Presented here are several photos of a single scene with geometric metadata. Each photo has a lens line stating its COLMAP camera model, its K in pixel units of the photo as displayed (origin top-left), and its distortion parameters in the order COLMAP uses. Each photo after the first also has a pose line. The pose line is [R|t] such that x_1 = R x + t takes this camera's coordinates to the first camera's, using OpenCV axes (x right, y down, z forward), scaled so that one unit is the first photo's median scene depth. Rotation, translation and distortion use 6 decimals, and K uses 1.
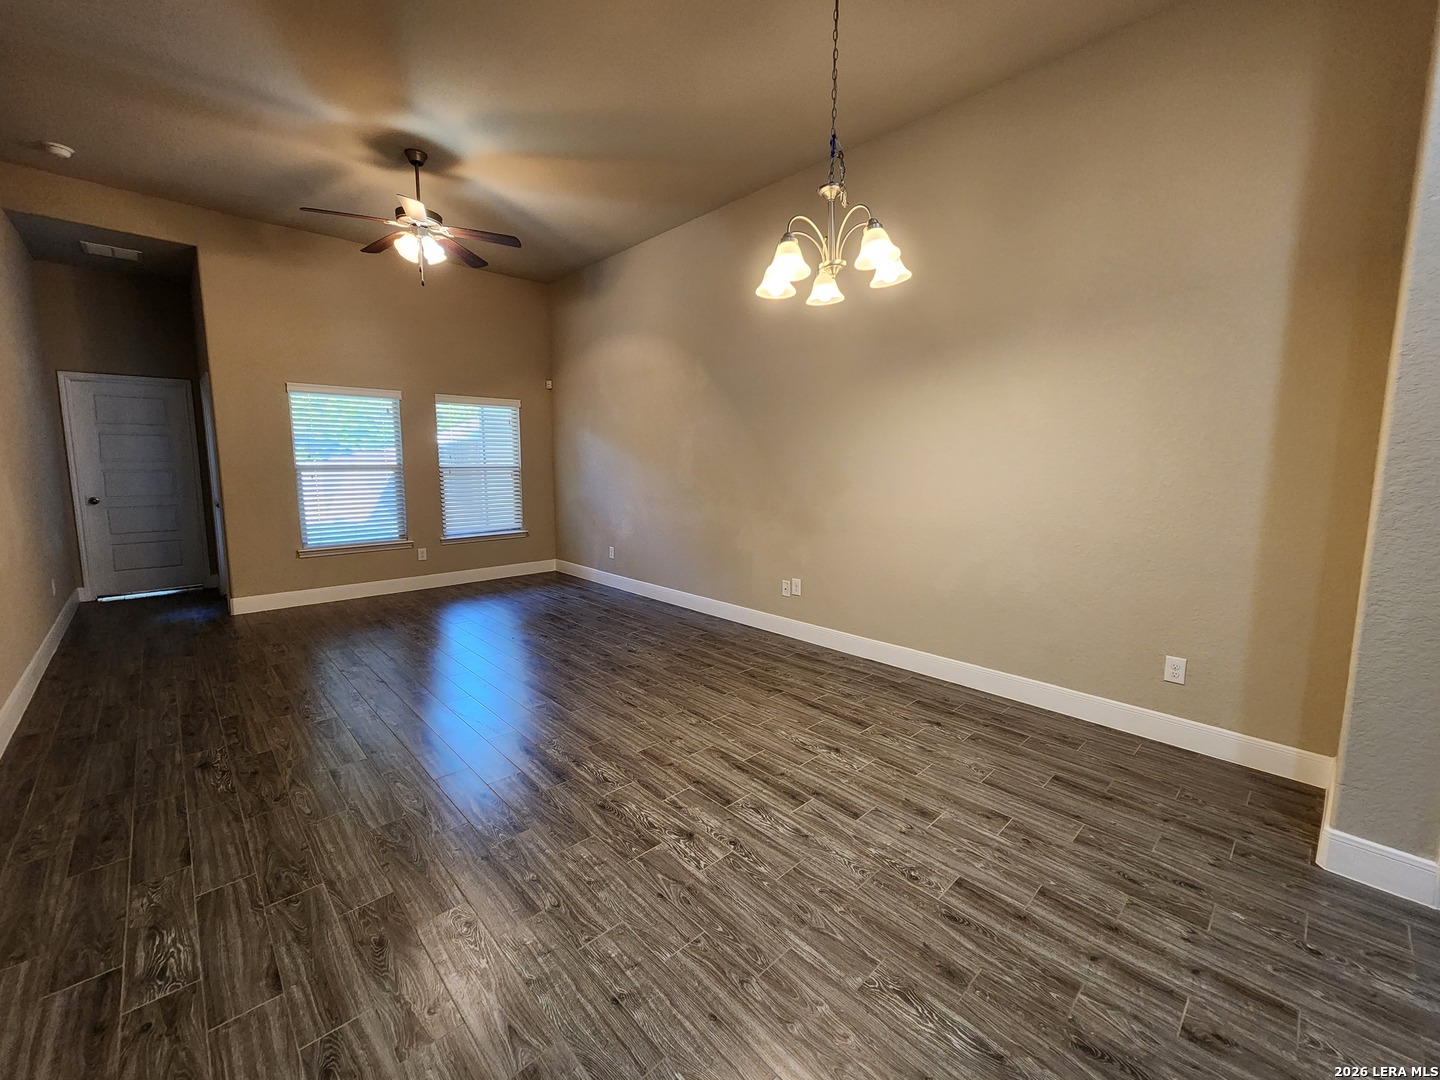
lens RADIAL K [[586.2, 0, 735.4], [0, 586.2, 532.9], [0, 0, 1]] dist [0.006088, -0.003623]
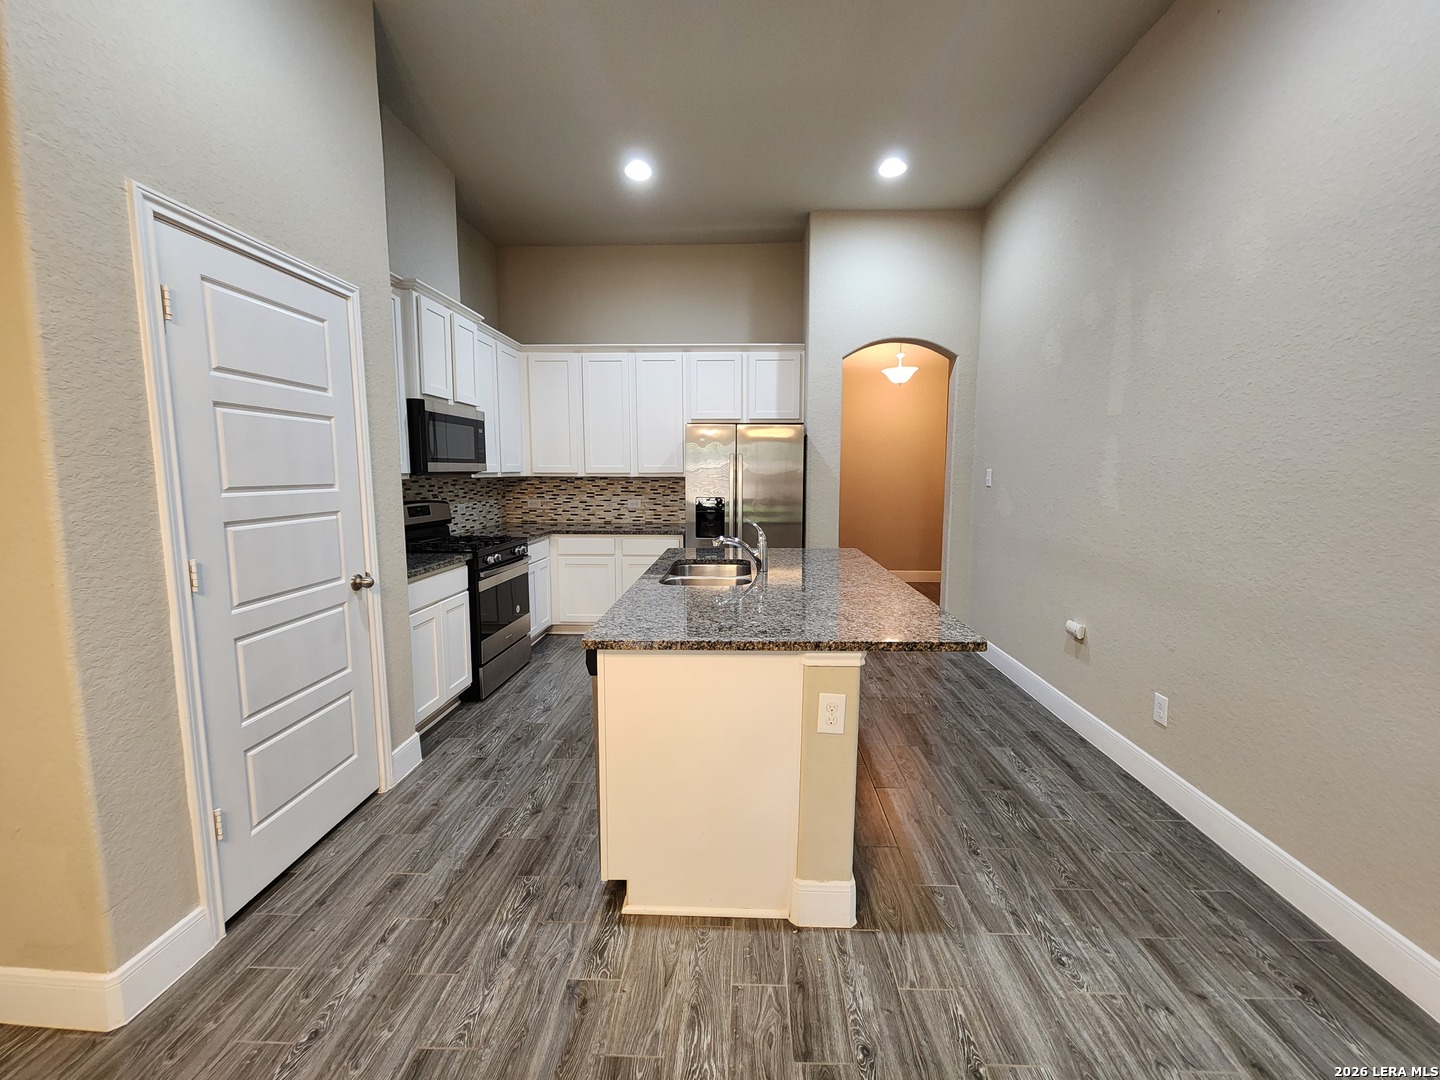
lens RADIAL K [[586.2, 0, 732.0], [0, 586.2, 531.6], [0, 0, 1]] dist [0.006088, -0.003623]
pose [[-0.695809, -0.082234, 0.713504, -0.008125], [0.084292, 0.977209, 0.194829, -0.070673], [-0.713263, 0.195706, -0.673019, 0.489933]]
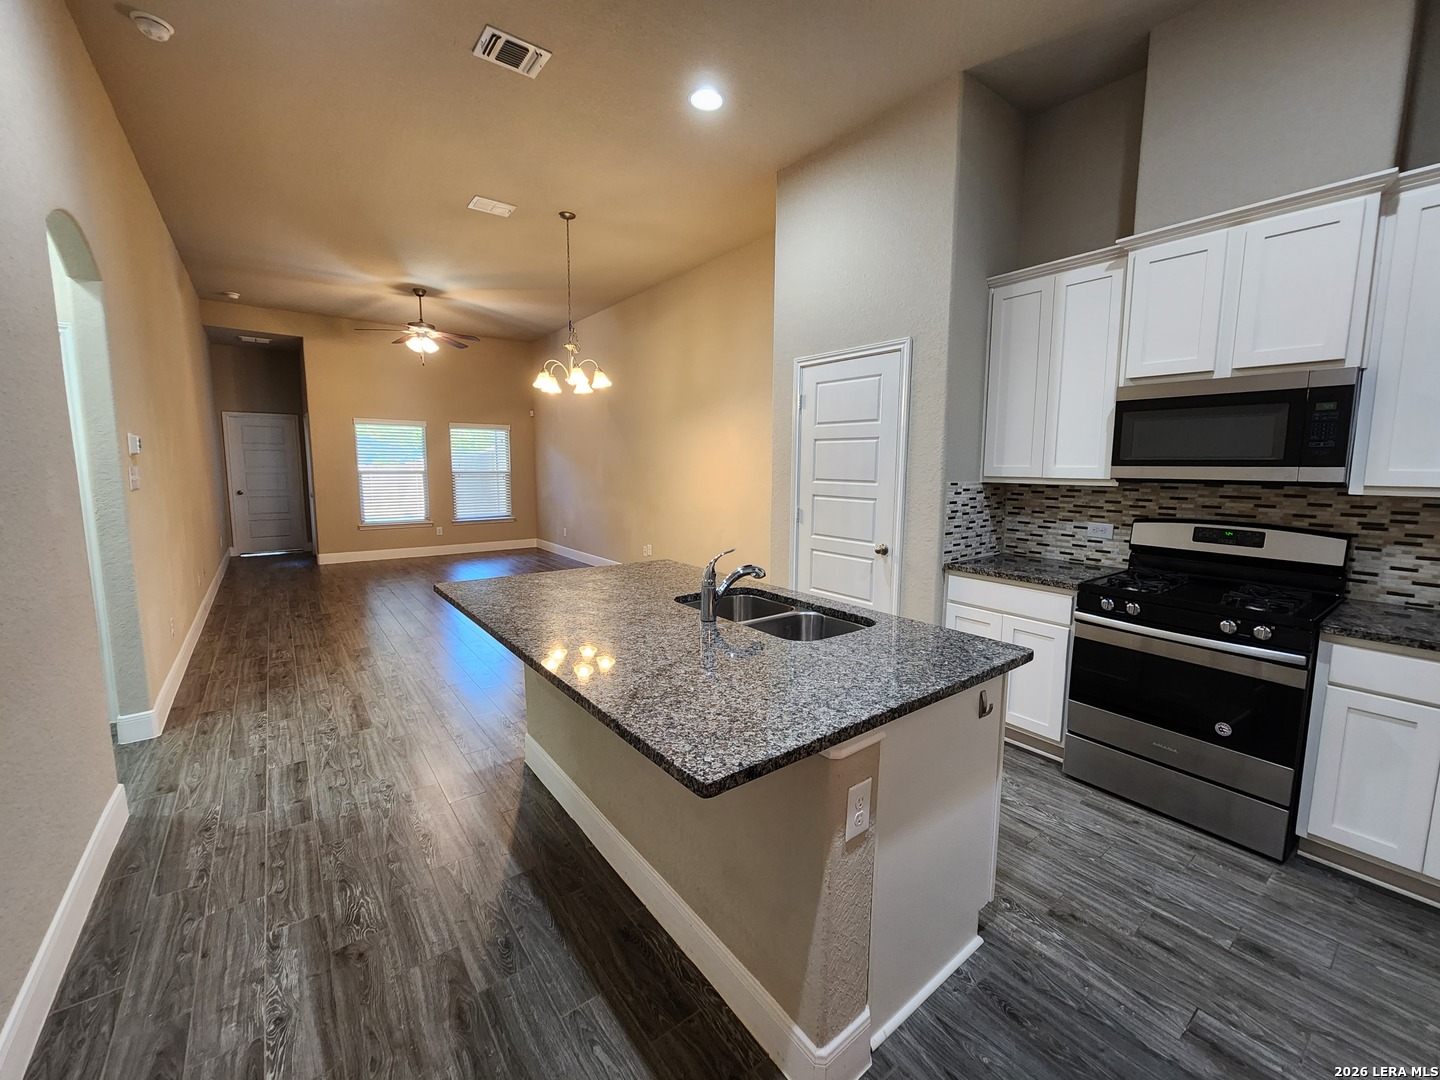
lens RADIAL K [[586.2, 0, 731.5], [0, 586.2, 532.9], [0, 0, 1]] dist [0.006088, -0.003623]
pose [[0.993715, 0.015057, -0.110919, 0.655347], [-0.015867, 0.999853, -0.006425, 0.071293], [0.110806, 0.008145, 0.993809, -0.698509]]
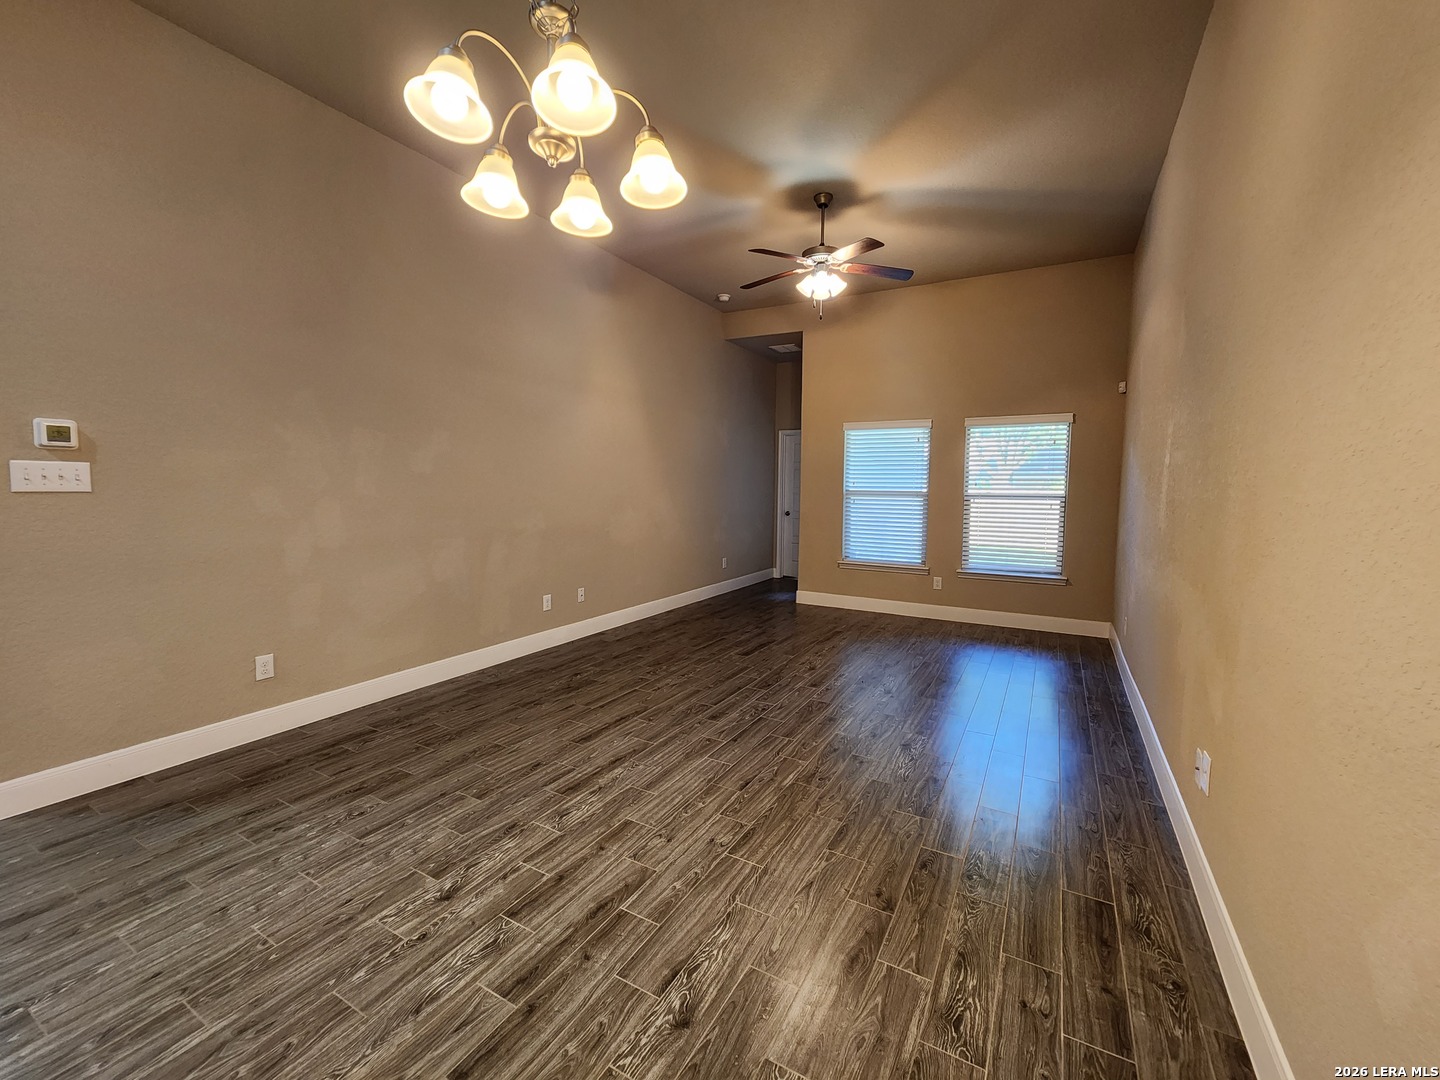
lens RADIAL K [[586.2, 0, 730.7], [0, 586.2, 532.2], [0, 0, 1]] dist [0.006088, -0.003623]
pose [[0.288133, 0.074341, -0.954700, 0.539401], [-0.129310, 0.990871, 0.038132, -0.074342], [0.948820, 0.112465, 0.295115, 0.690189]]
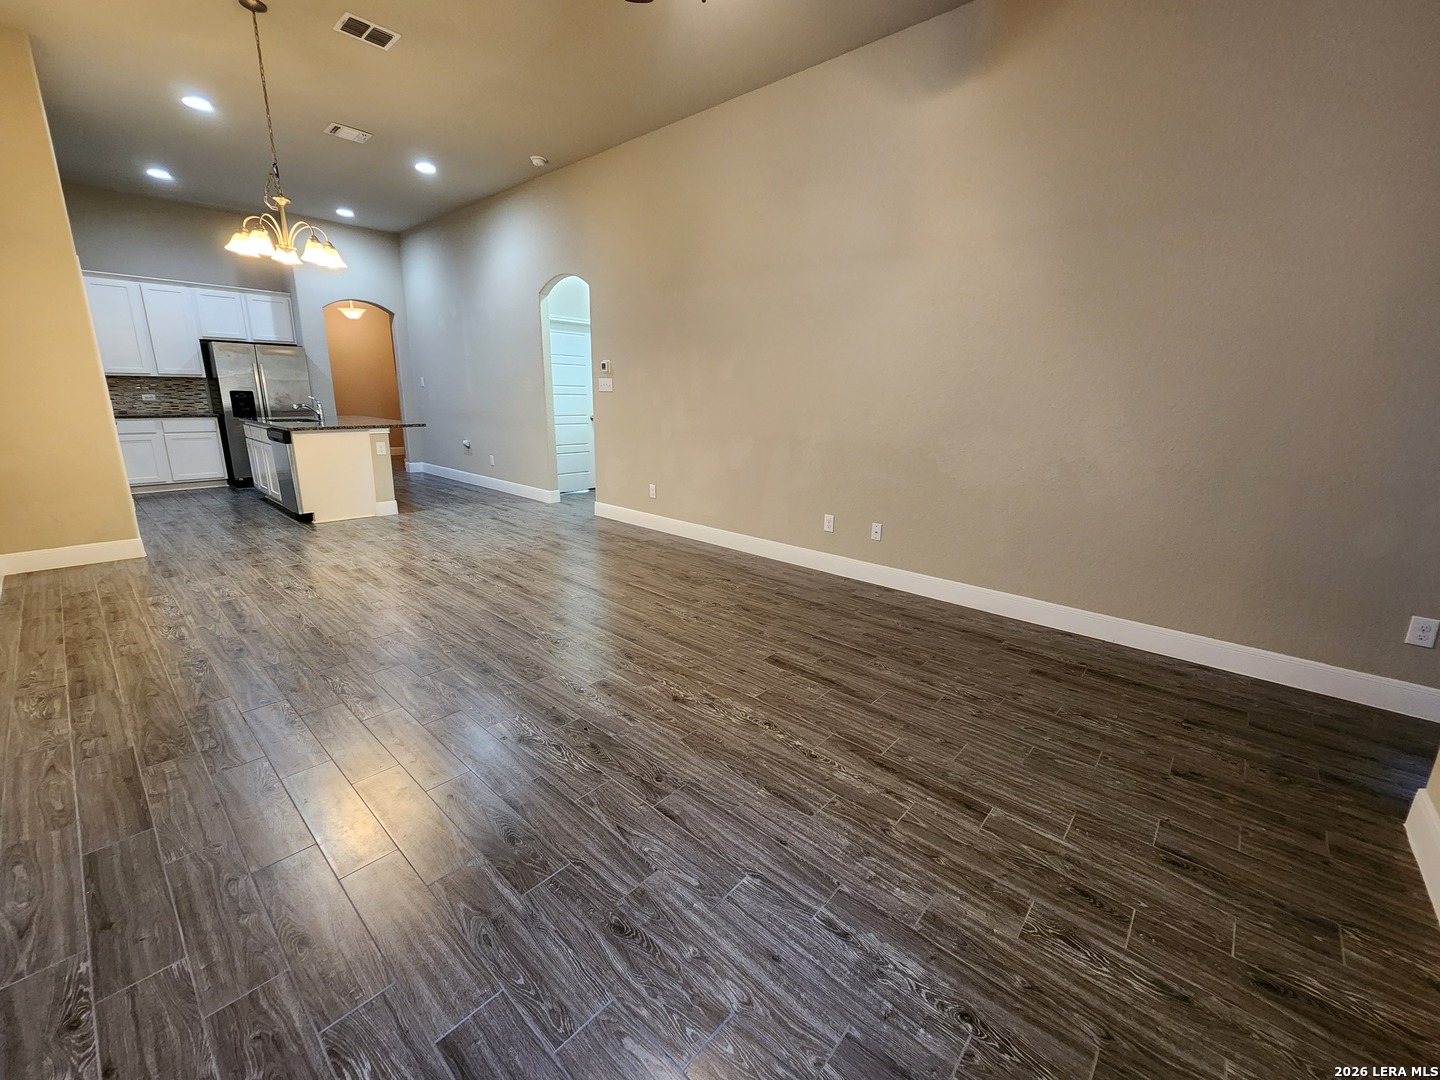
lens RADIAL K [[586.2, 0, 733.4], [0, 586.2, 532.2], [0, 0, 1]] dist [0.006088, -0.003623]
pose [[-0.996826, -0.007280, -0.079279, -0.620877], [-0.034781, 0.935575, 0.351411, -0.221777], [0.071613, 0.353053, -0.932859, 1.903493]]
